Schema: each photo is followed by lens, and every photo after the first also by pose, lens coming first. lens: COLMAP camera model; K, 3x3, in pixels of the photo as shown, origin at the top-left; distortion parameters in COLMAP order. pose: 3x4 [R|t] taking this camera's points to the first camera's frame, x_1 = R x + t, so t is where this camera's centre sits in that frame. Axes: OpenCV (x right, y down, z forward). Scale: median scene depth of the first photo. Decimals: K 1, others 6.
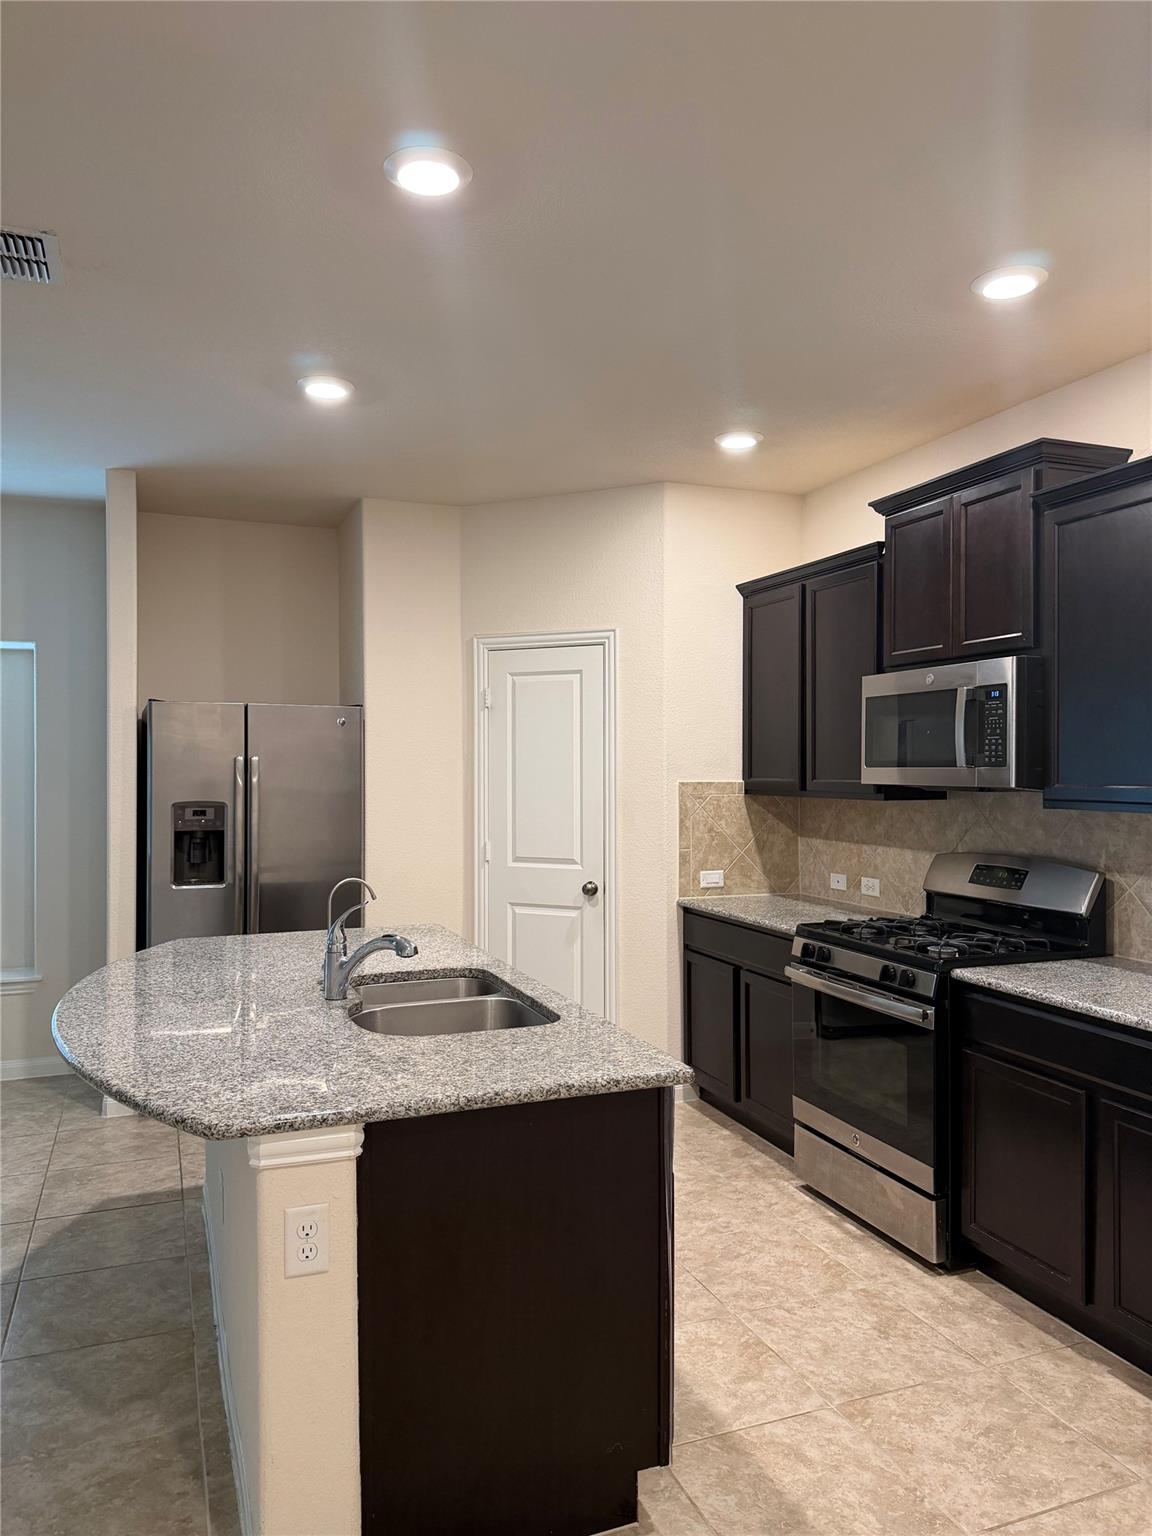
lens RADIAL K [[1088.7, 0, 576.0], [0, 1088.7, 768.0], [0, 0, 1]] dist [0.140645, -0.112821]
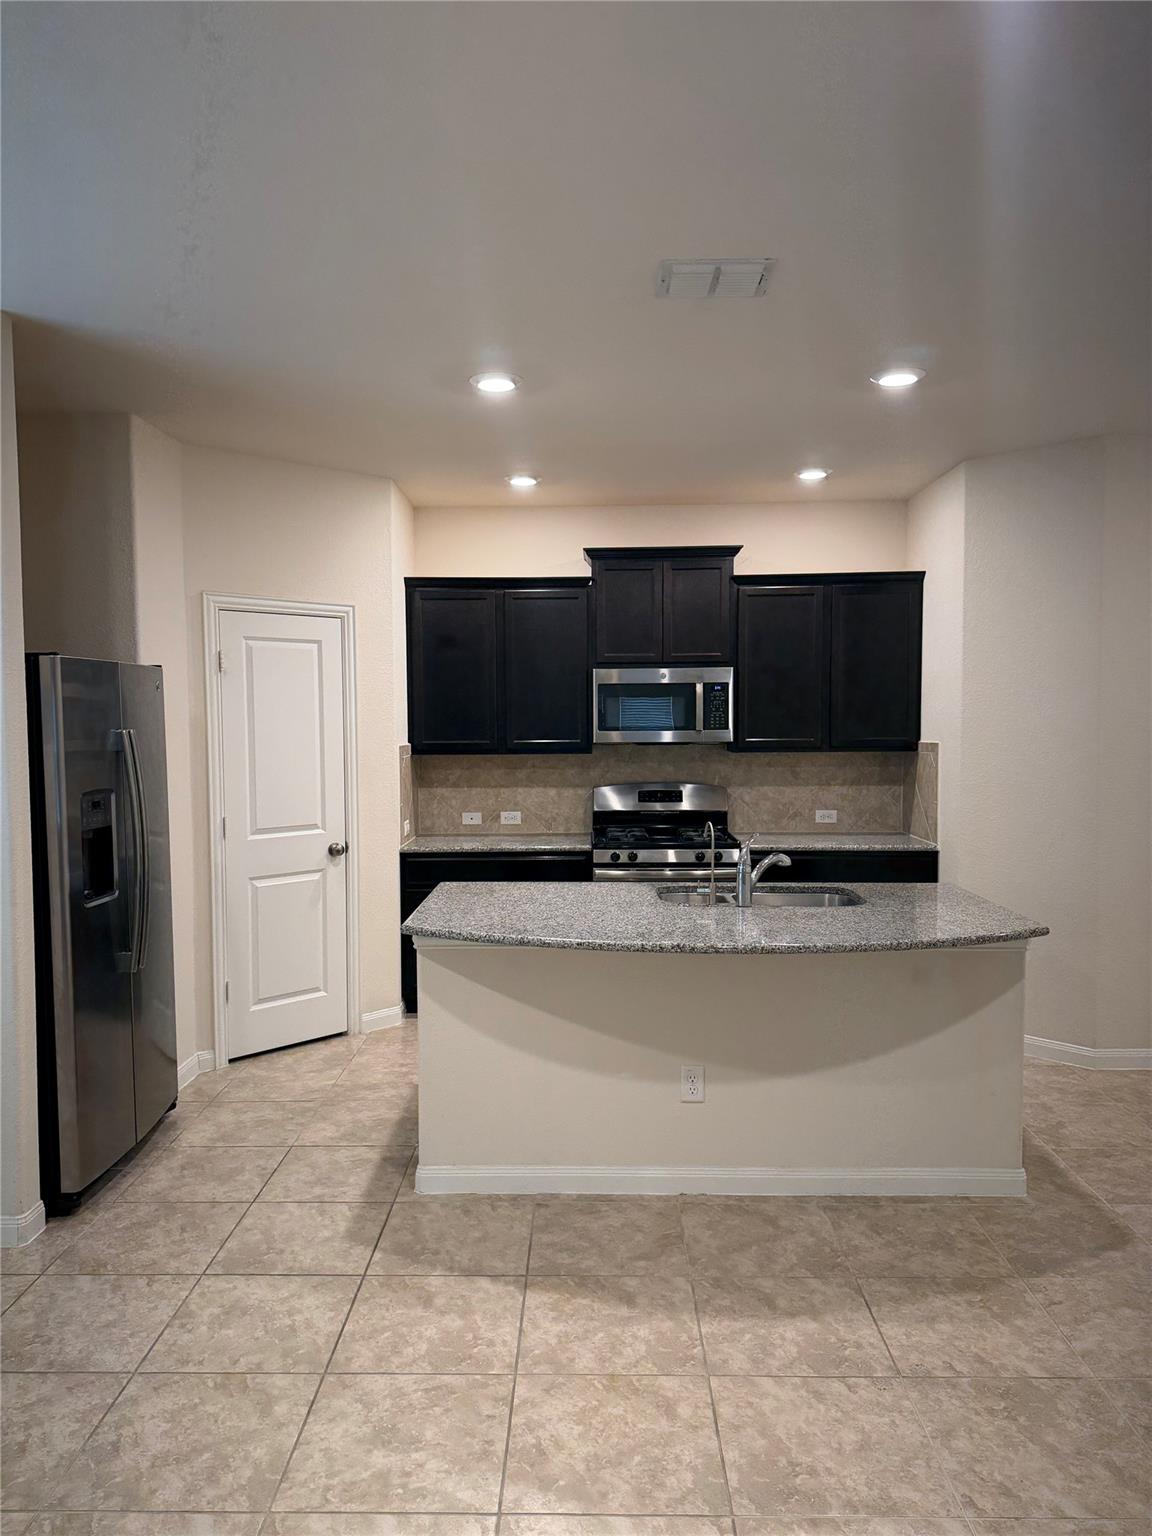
lens RADIAL K [[1045.6, 0, 576.0], [0, 1045.6, 768.0], [0, 0, 1]] dist [0.021097, -0.000967]
pose [[0.370418, -0.049411, 0.927550, -0.955744], [0.007566, 0.998712, 0.050181, -0.019824], [-0.928835, -0.011570, 0.370314, 0.467774]]
